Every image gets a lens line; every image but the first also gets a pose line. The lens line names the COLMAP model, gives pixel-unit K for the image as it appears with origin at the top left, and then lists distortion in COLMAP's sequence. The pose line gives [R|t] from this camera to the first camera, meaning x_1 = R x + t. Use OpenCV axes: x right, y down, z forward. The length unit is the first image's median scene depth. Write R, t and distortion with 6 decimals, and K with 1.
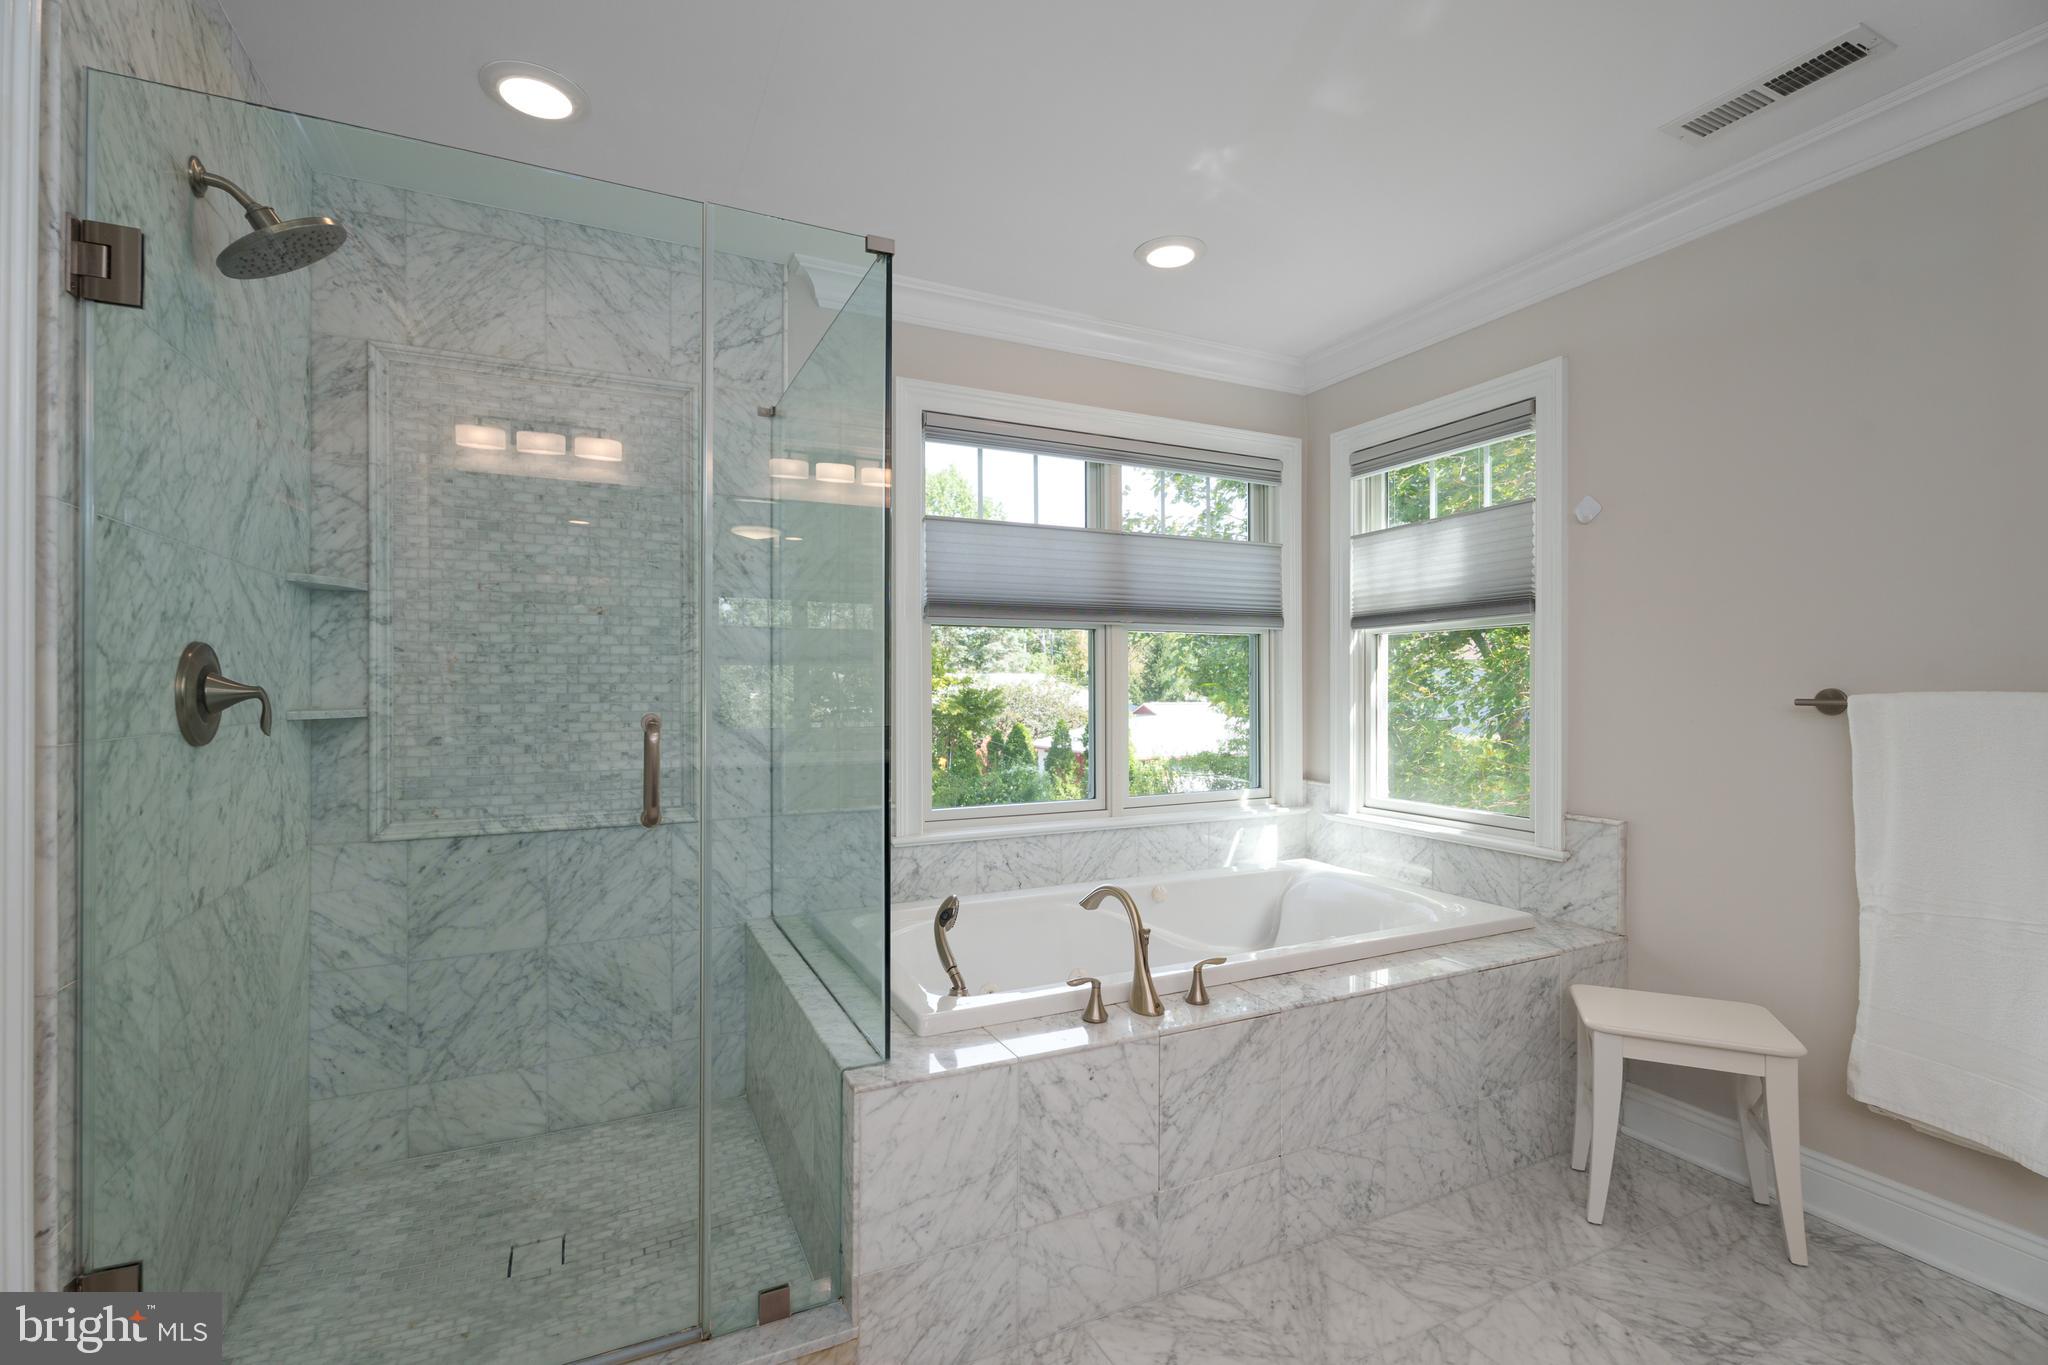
lens RADIAL K [[942.1, 0, 1024.0], [0, 942.1, 682.5], [0, 0, 1]] dist [-0.014349, -0.000093]
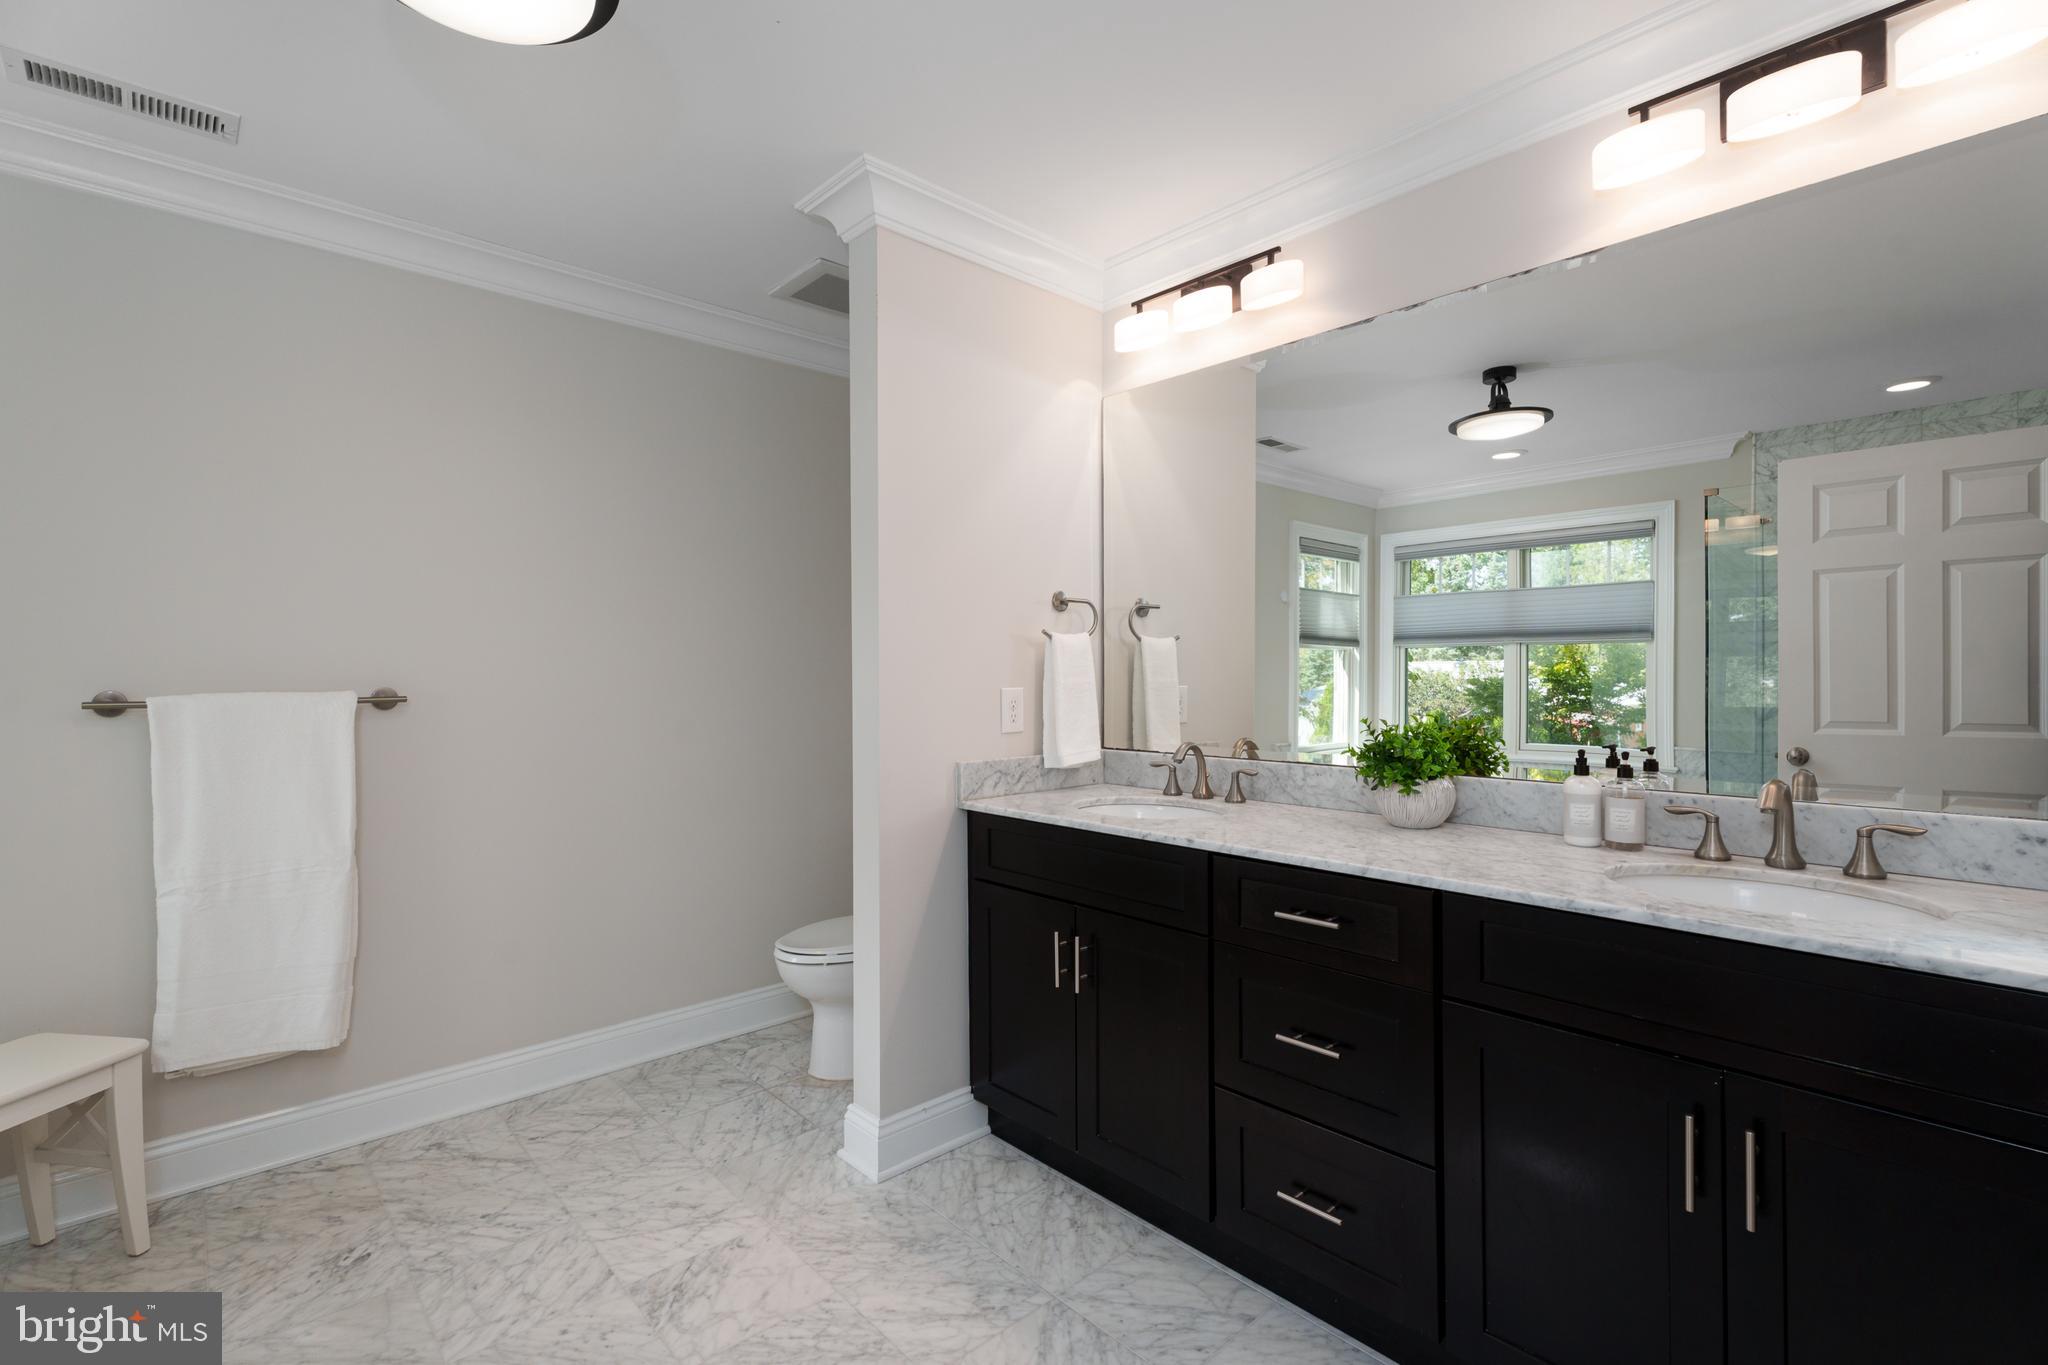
lens RADIAL K [[942.1, 0, 1024.0], [0, 942.1, 682.5], [0, 0, 1]] dist [-0.014349, -0.000093]
pose [[-0.326892, -0.004593, 0.945051, -0.453876], [0.011447, 0.999896, 0.008819, -0.001785], [-0.944992, 0.013700, -0.326805, 0.407536]]
